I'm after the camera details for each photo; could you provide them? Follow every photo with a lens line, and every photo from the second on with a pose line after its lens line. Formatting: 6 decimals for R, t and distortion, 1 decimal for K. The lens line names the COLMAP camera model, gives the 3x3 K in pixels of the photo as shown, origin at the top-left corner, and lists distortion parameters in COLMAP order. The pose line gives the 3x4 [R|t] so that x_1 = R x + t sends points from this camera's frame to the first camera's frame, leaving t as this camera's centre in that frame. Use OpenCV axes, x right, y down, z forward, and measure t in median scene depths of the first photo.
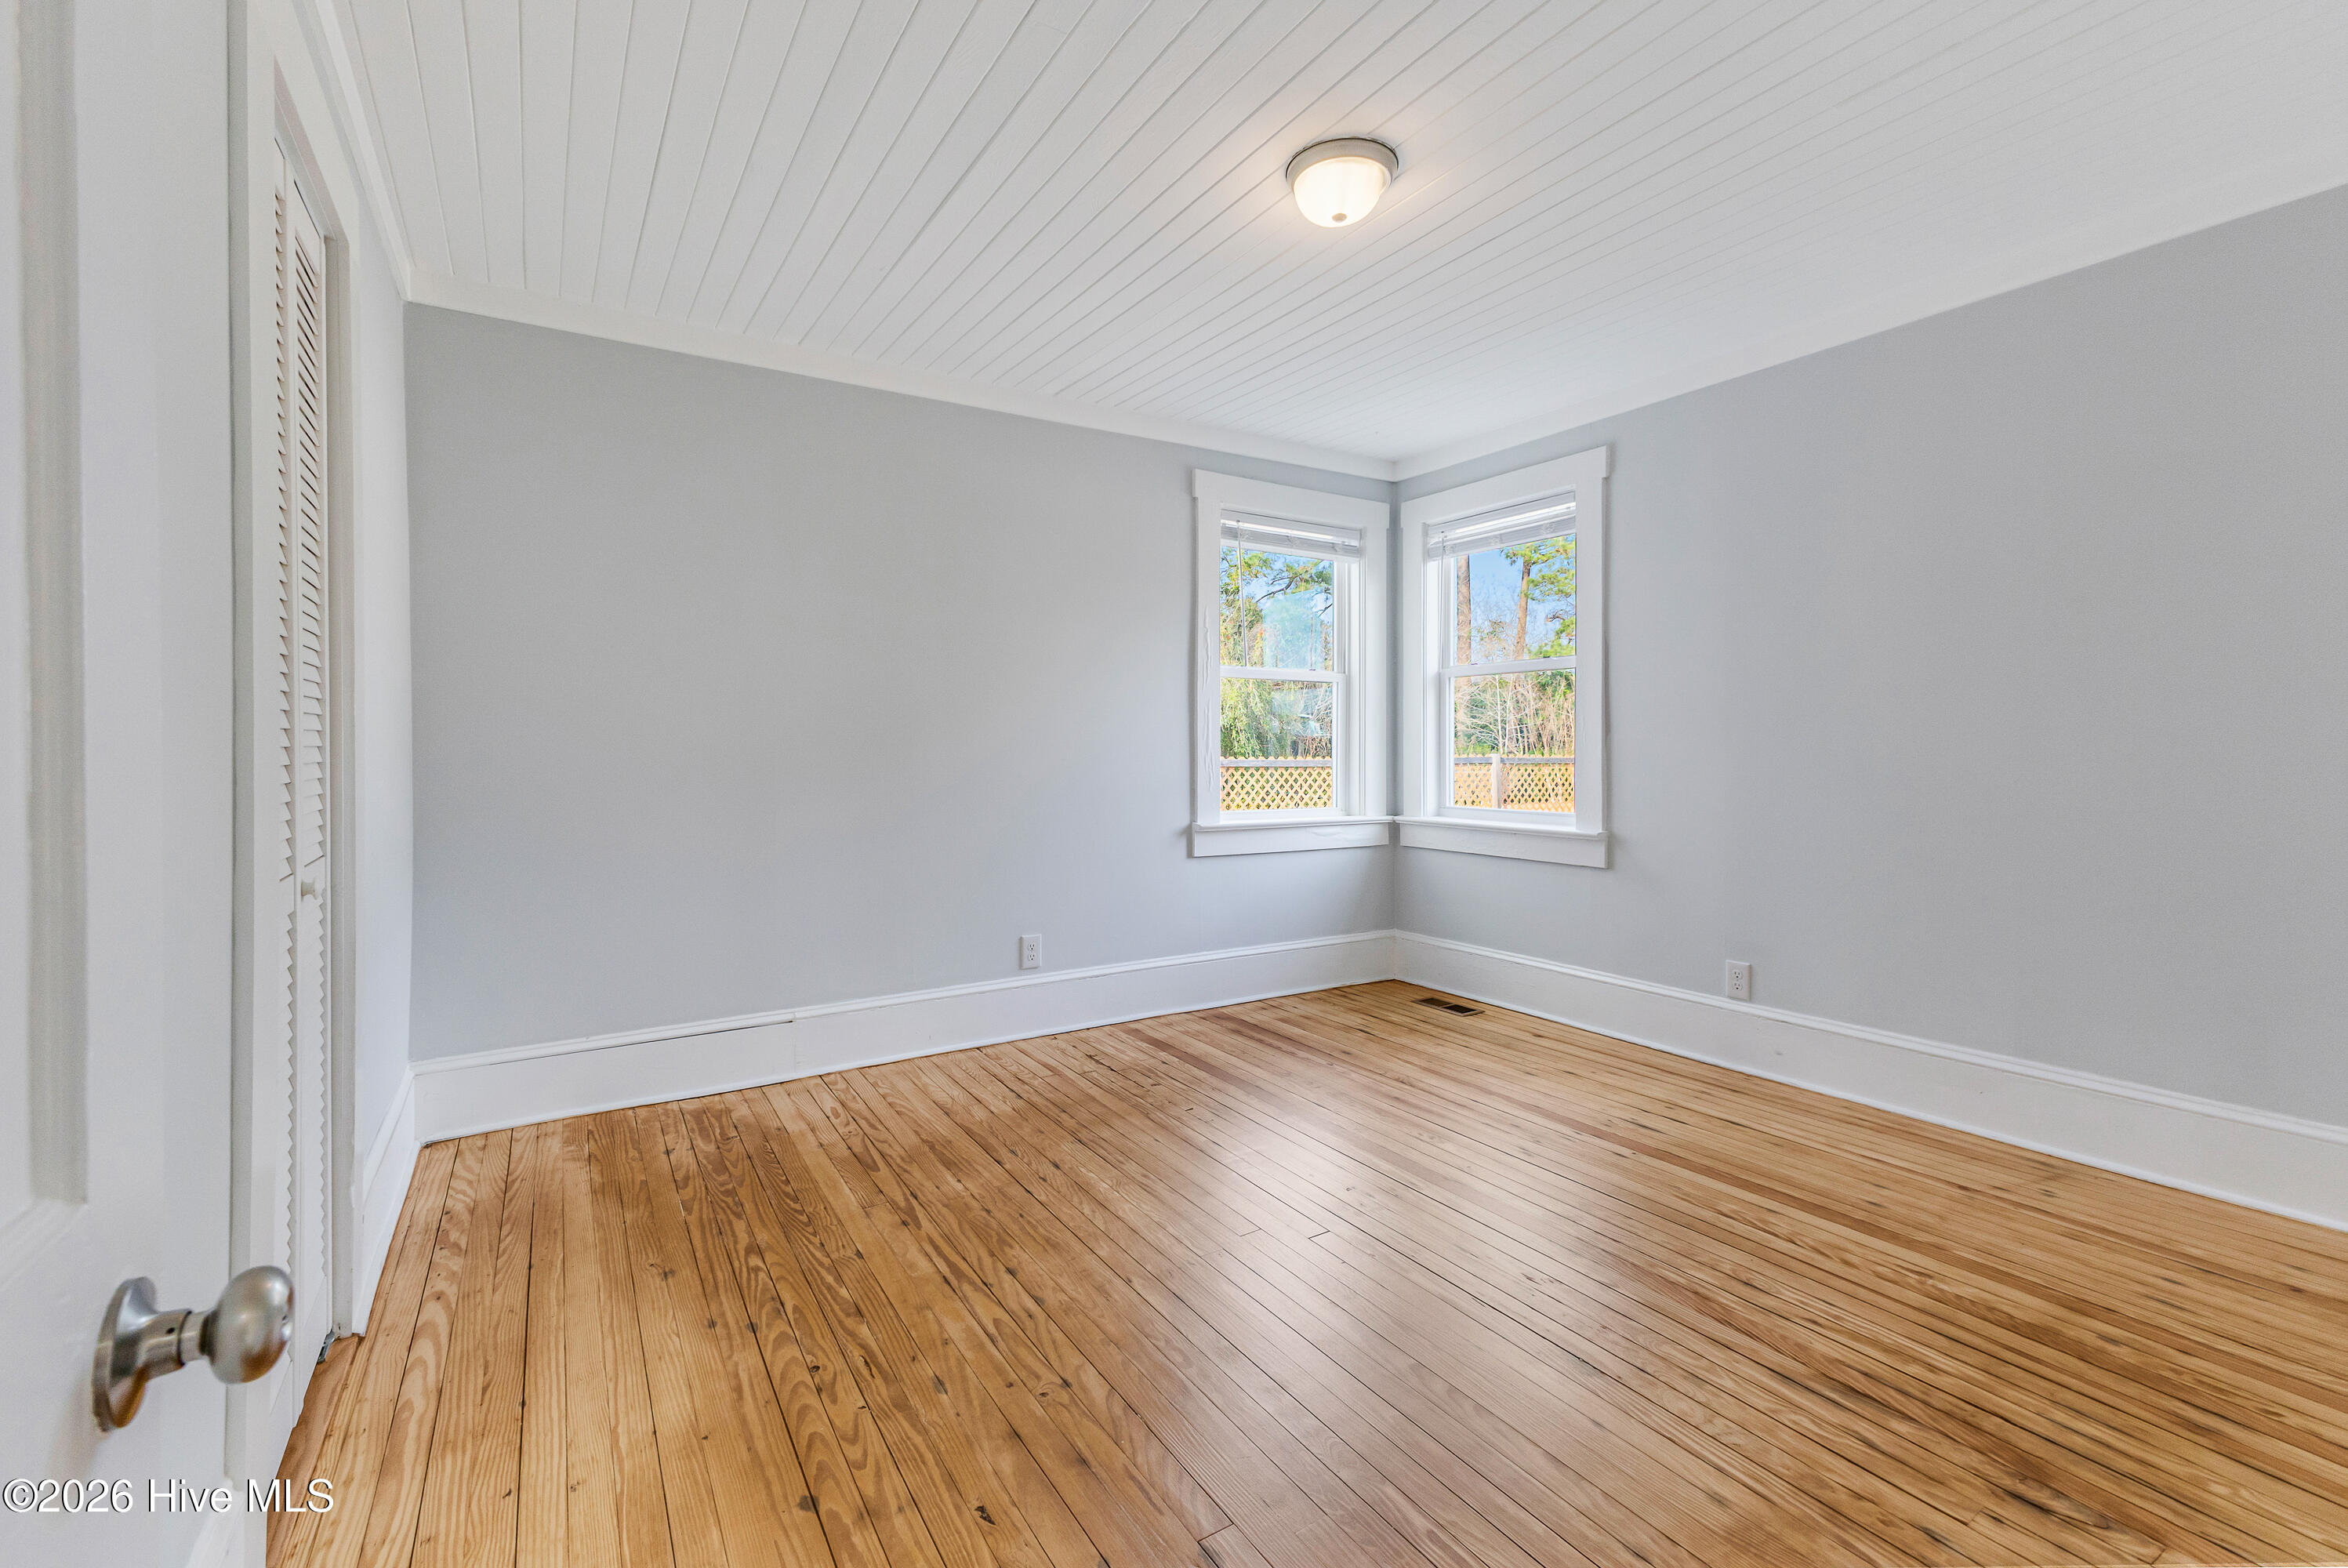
lens RADIAL K [[1042.1, 0, 1154.6], [0, 1042.1, 781.8], [0, 0, 1]] dist [0.011416, -0.001983]
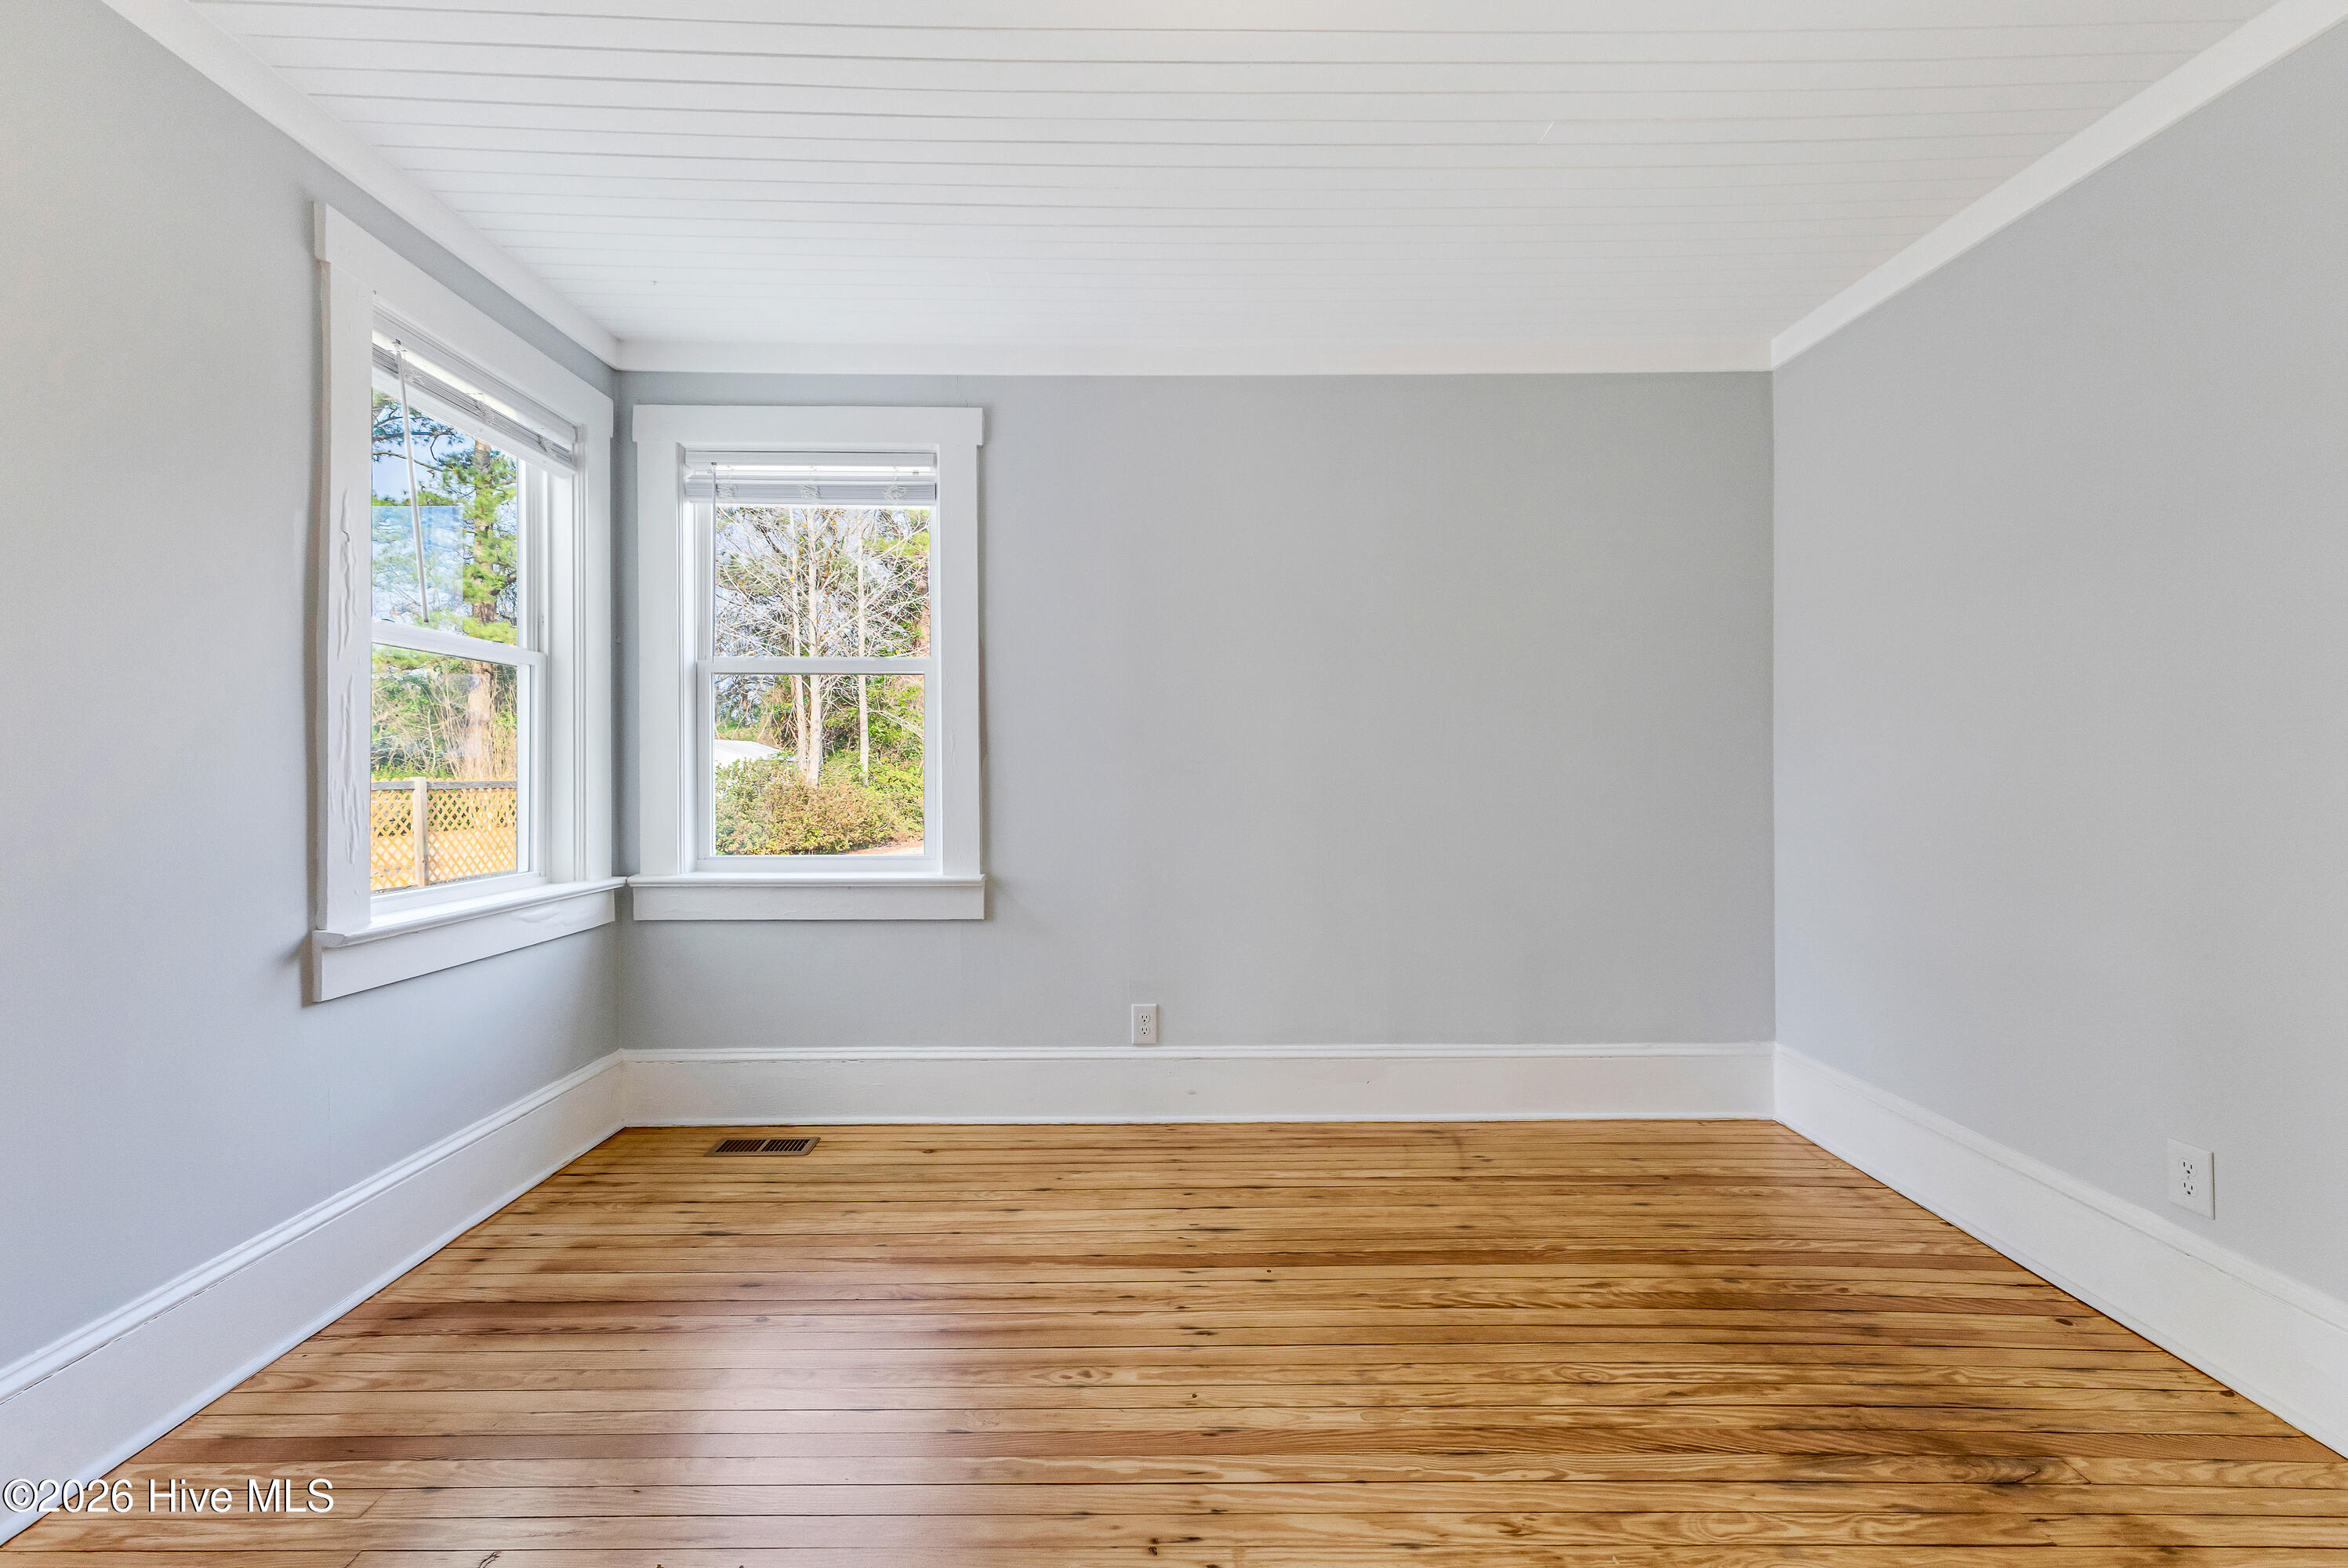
lens RADIAL K [[1042.1, 0, 1194.5], [0, 1042.1, 767.5], [0, 0, 1]] dist [0.011416, -0.001983]
pose [[0.503386, 0.000004, 0.864062, -0.218698], [0.028868, 0.999442, -0.016823, -0.020287], [-0.863579, 0.033412, 0.503105, 0.497050]]
